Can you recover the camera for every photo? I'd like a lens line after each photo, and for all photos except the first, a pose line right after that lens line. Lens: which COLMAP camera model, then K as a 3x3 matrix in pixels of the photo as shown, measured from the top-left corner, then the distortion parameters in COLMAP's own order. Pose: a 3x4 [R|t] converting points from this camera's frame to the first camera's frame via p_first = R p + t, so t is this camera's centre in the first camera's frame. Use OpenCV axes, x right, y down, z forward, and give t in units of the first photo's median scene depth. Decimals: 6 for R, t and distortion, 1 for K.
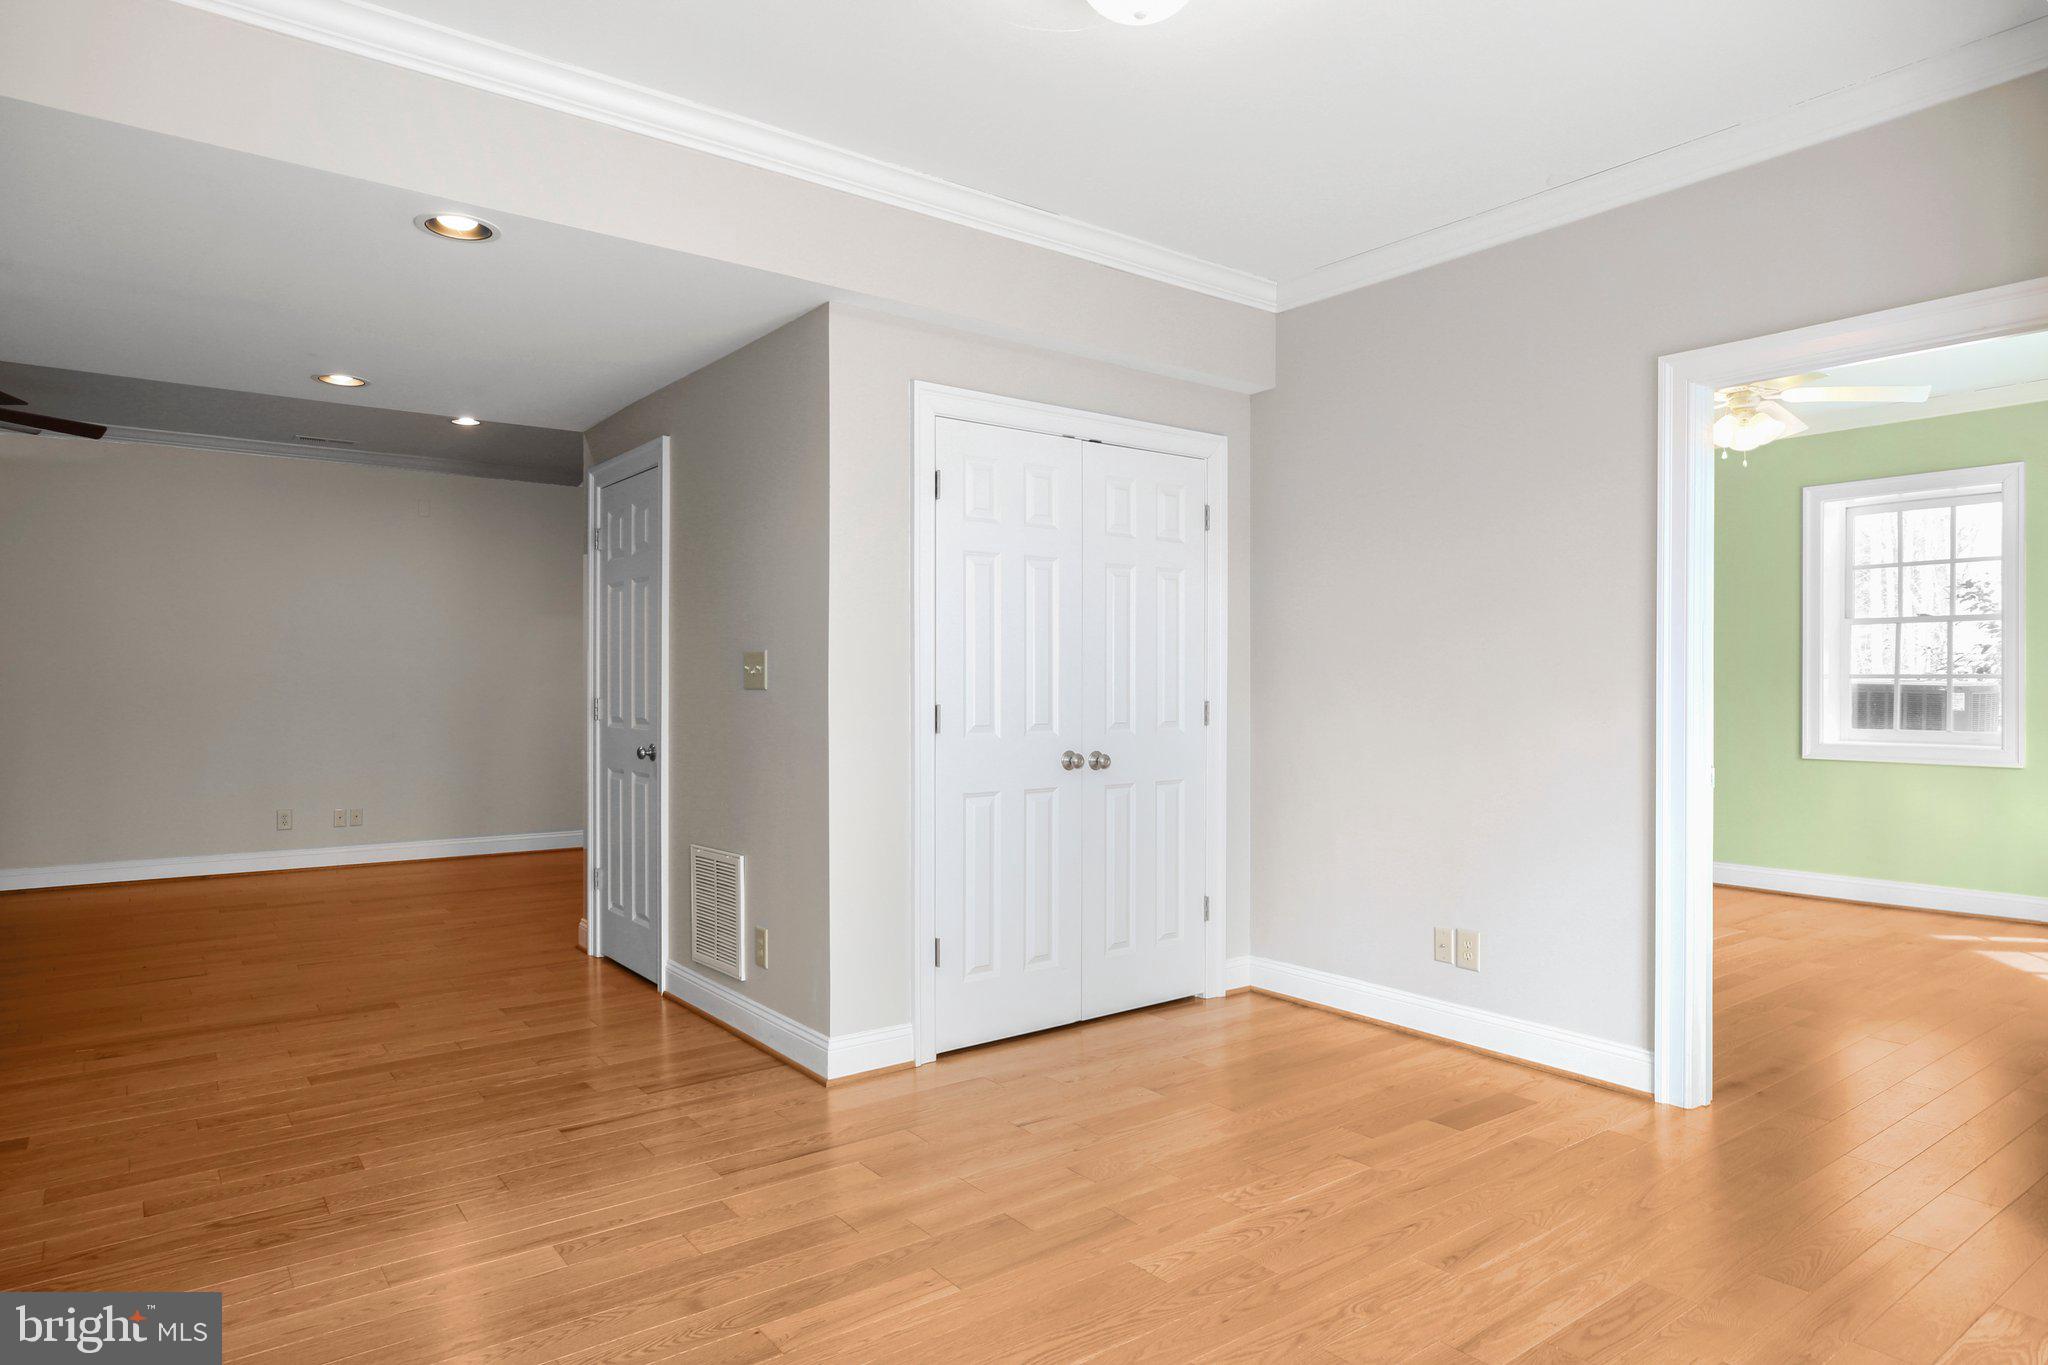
lens RADIAL K [[1213.3, 0, 1025.4], [0, 1213.3, 686.7], [0, 0, 1]] dist [-0.008151, -0.000589]
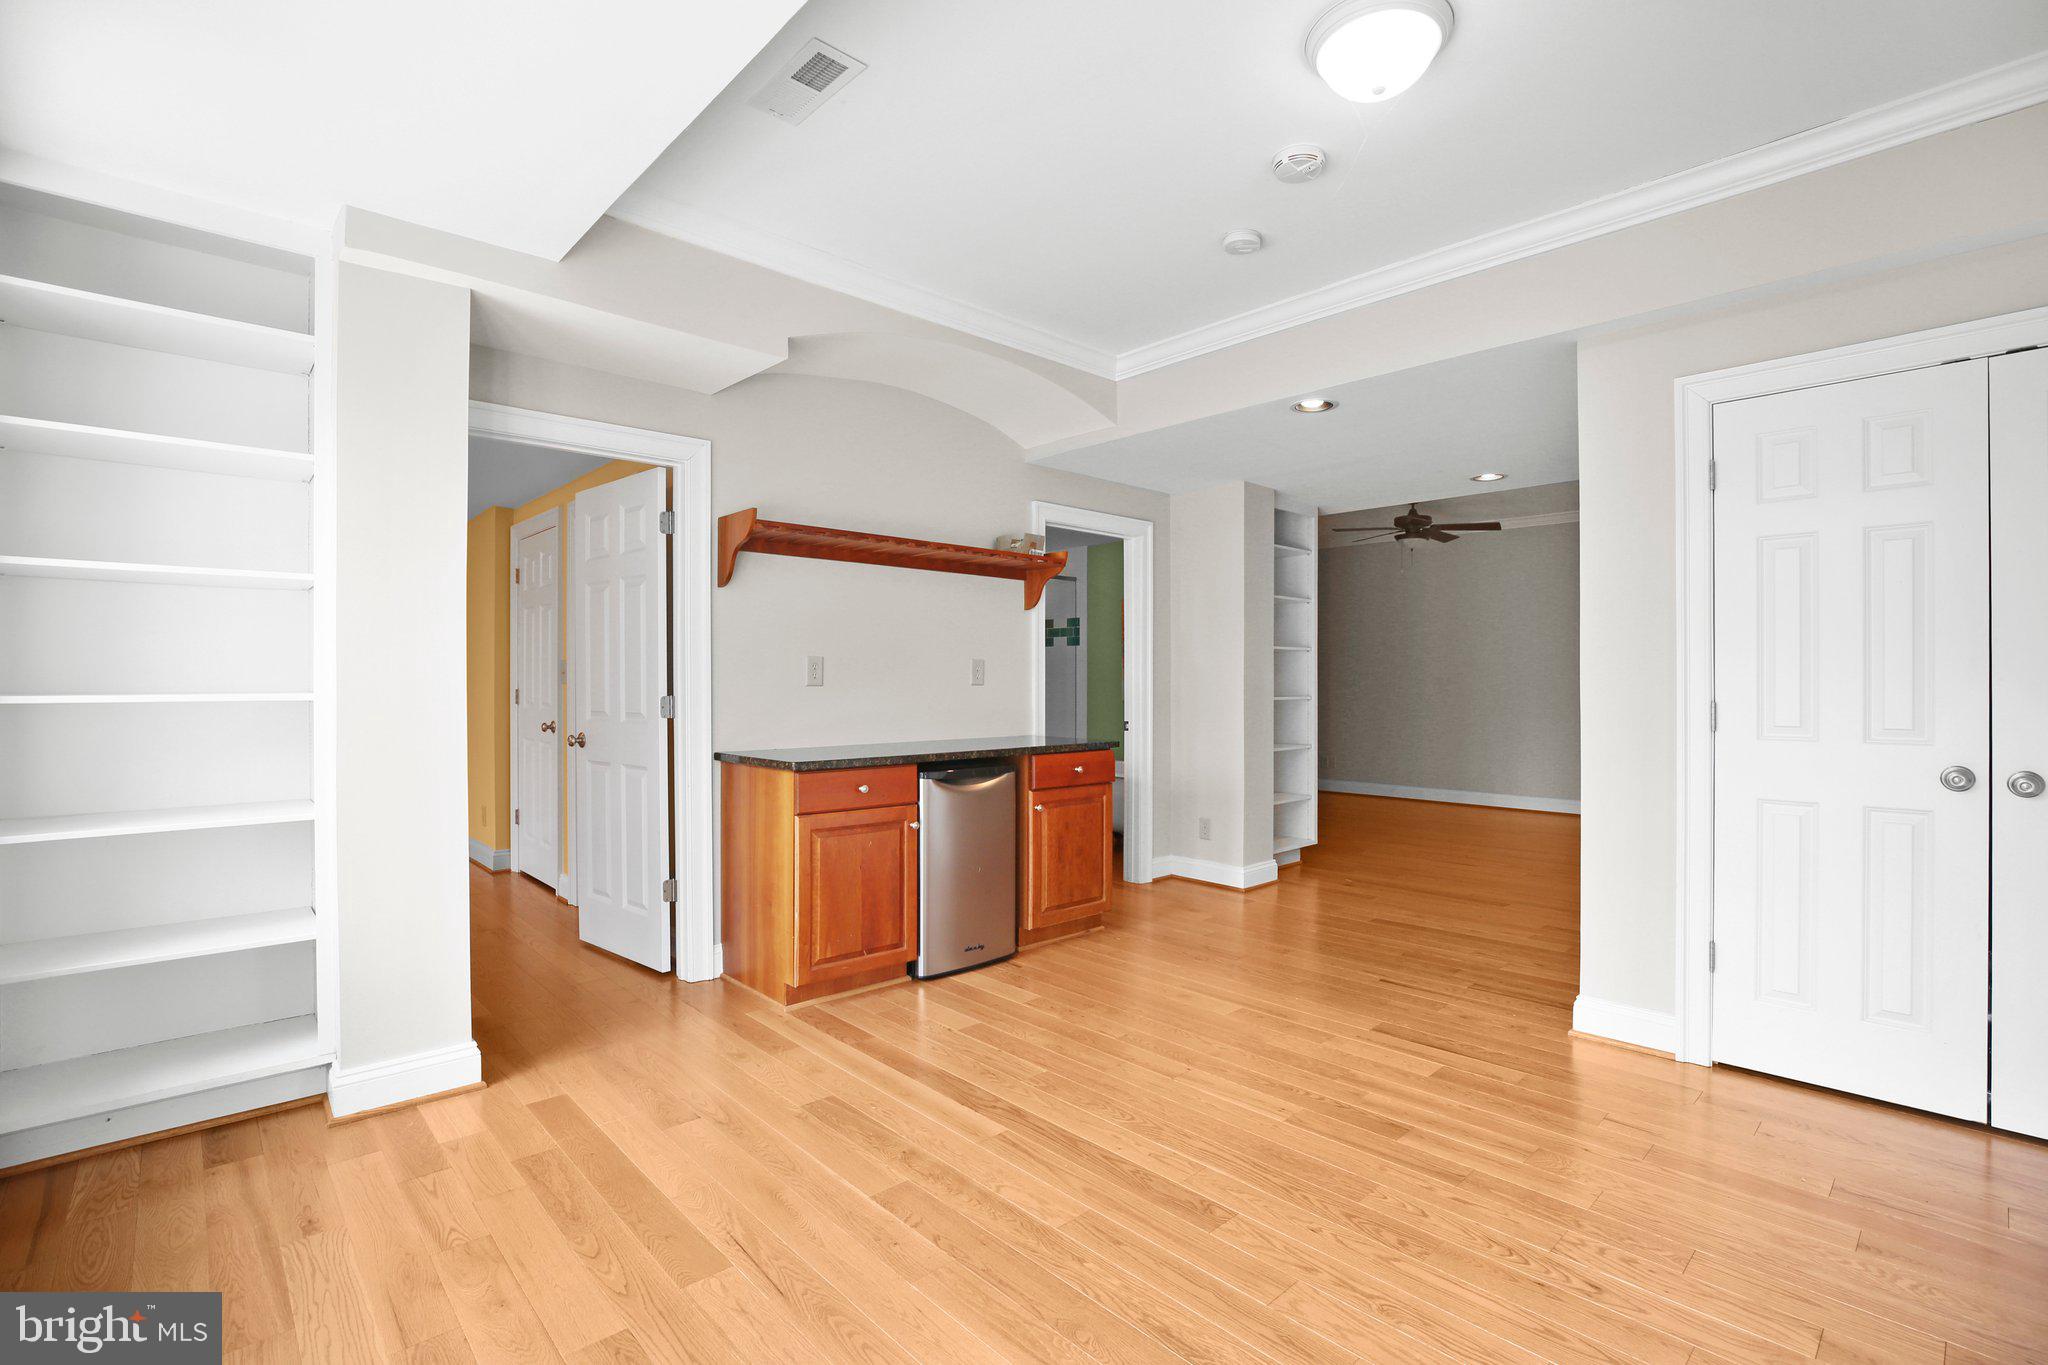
lens RADIAL K [[932.8, 0, 1025.4], [0, 932.8, 684.6], [0, 0, 1]] dist [-0.022508, 0.000108]
pose [[0.093559, -0.000270, -0.995614, 0.751348], [0.000166, 1.000000, -0.000255, 0.002410], [0.995614, -0.000141, 0.093559, 0.476479]]
